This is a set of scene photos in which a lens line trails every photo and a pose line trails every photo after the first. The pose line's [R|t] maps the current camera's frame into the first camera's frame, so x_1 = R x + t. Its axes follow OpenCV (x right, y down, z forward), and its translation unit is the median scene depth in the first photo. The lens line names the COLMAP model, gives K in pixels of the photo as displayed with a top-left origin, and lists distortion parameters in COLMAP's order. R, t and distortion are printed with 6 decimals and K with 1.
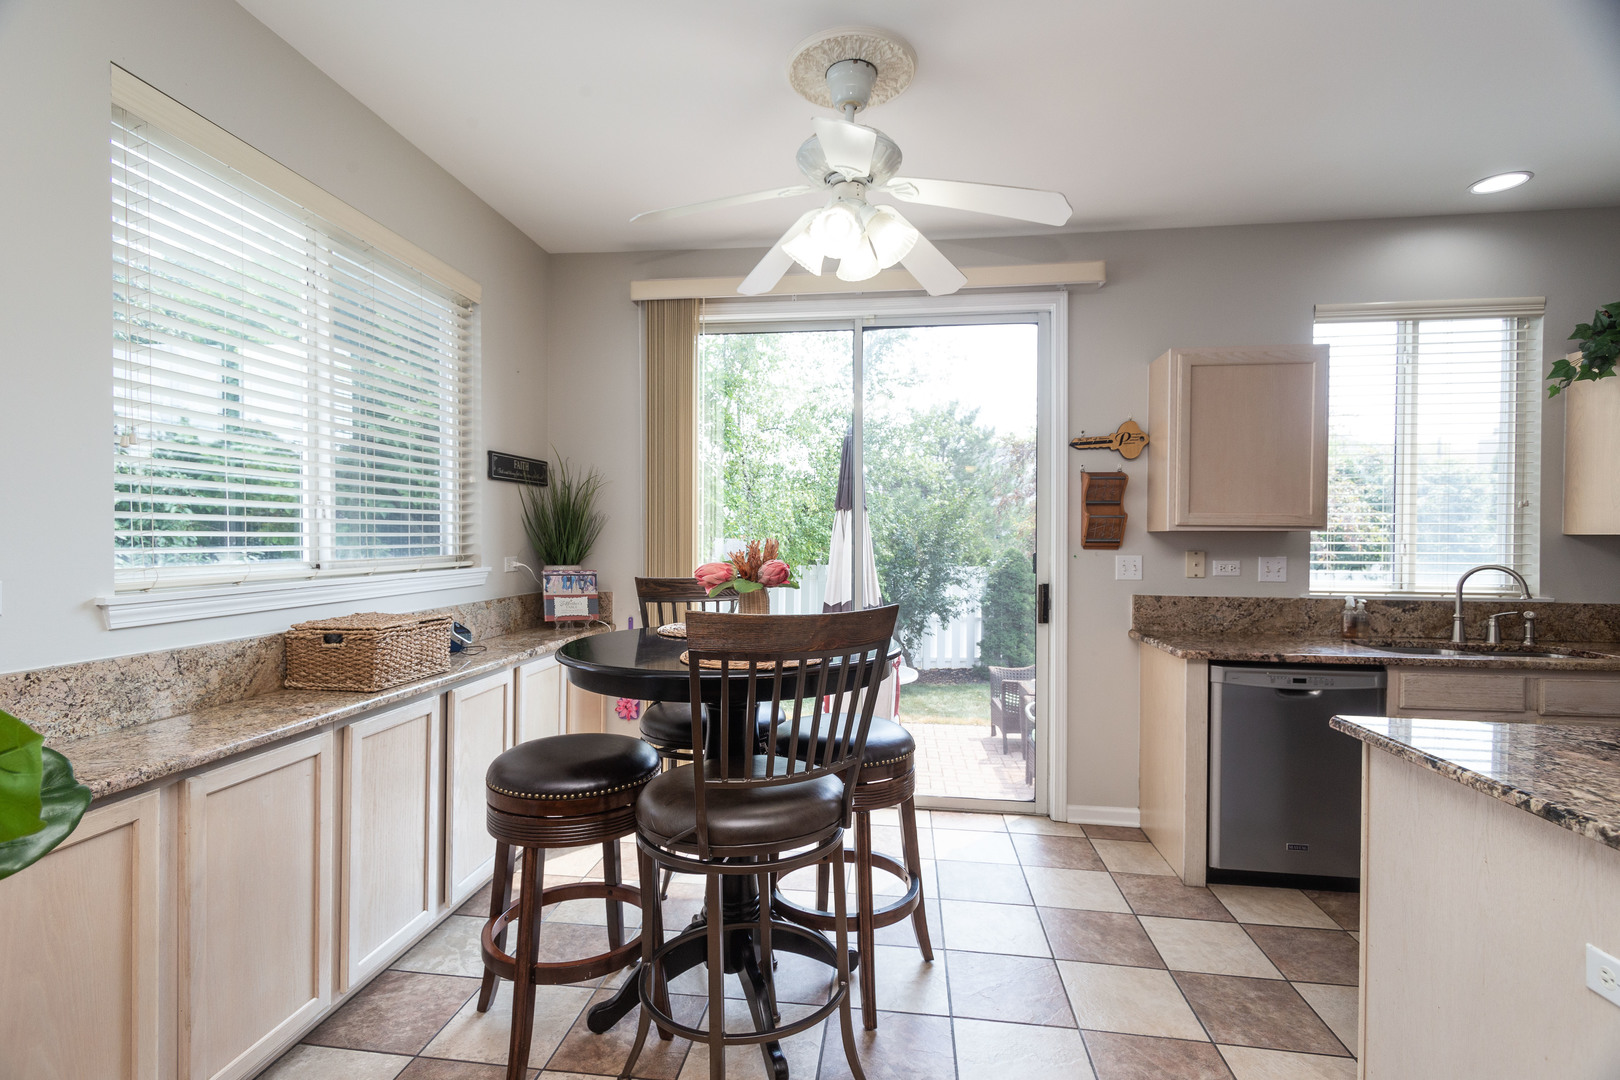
lens RADIAL K [[762.2, 0, 801.3], [0, 762.2, 550.5], [0, 0, 1]] dist [0.012965, -0.001509]
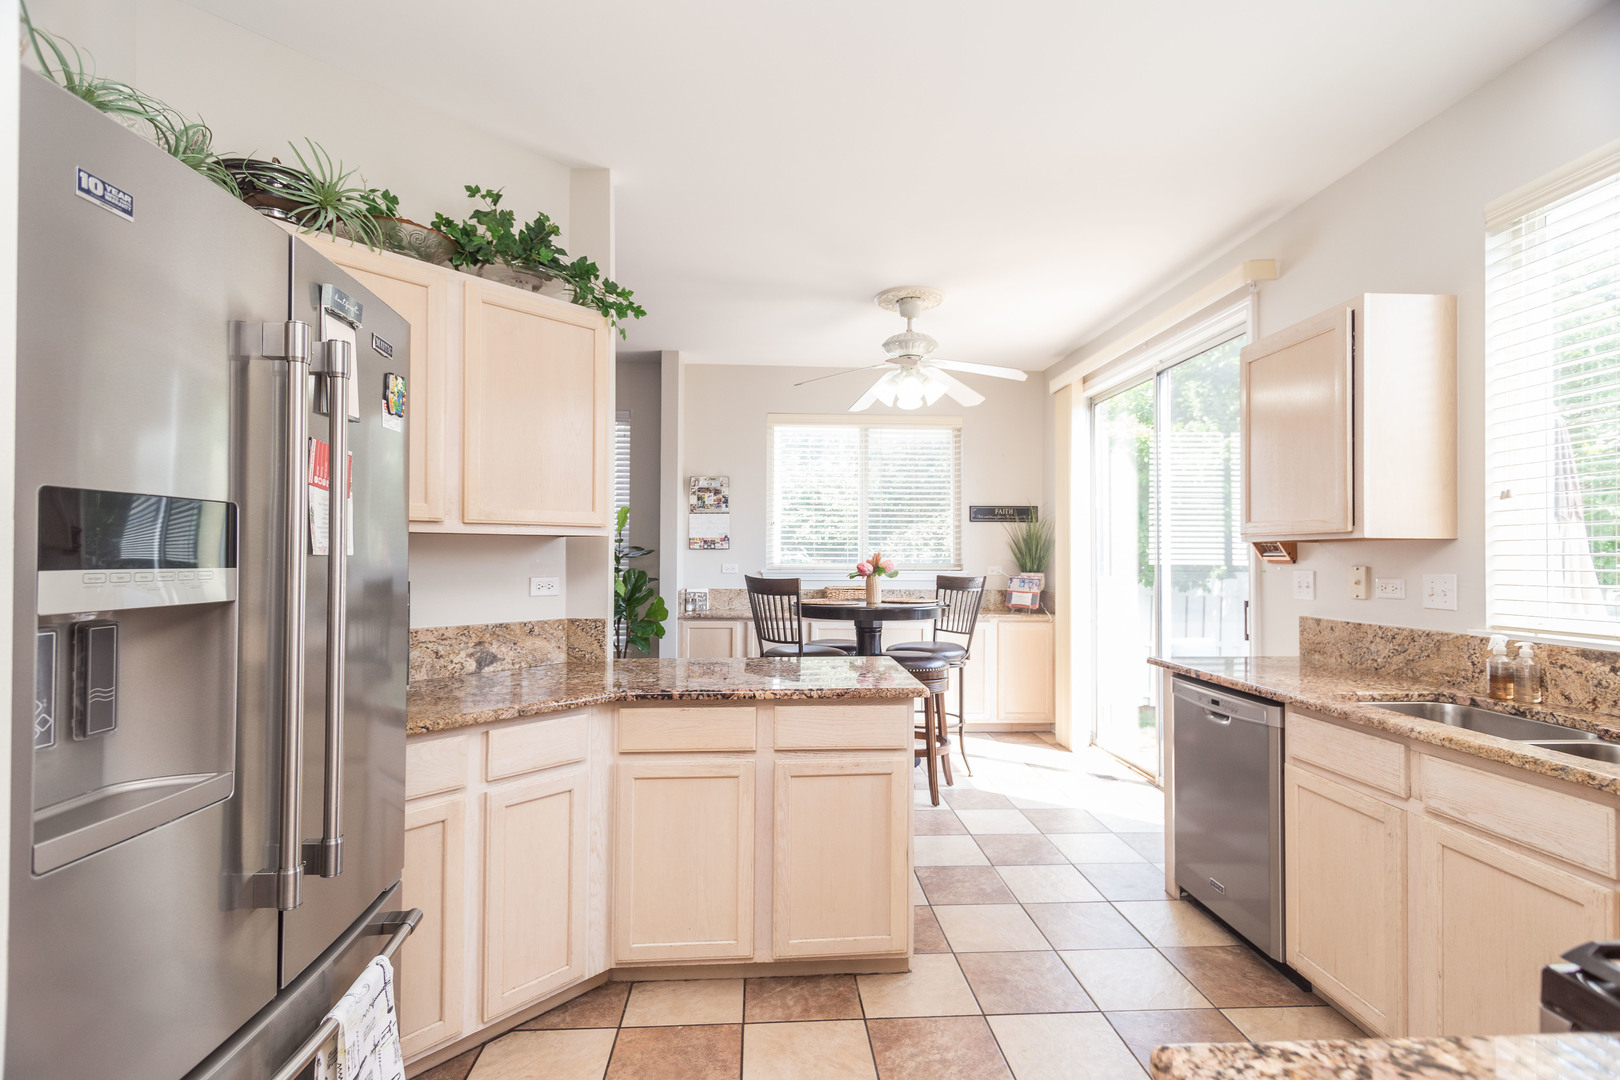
lens RADIAL K [[762.2, 0, 804.9], [0, 762.2, 543.1], [0, 0, 1]] dist [0.012965, -0.001509]
pose [[0.188179, -0.022117, -0.981886, 1.219181], [-0.021838, 0.999405, -0.026697, 0.011037], [0.981892, 0.026466, 0.187584, 0.279934]]
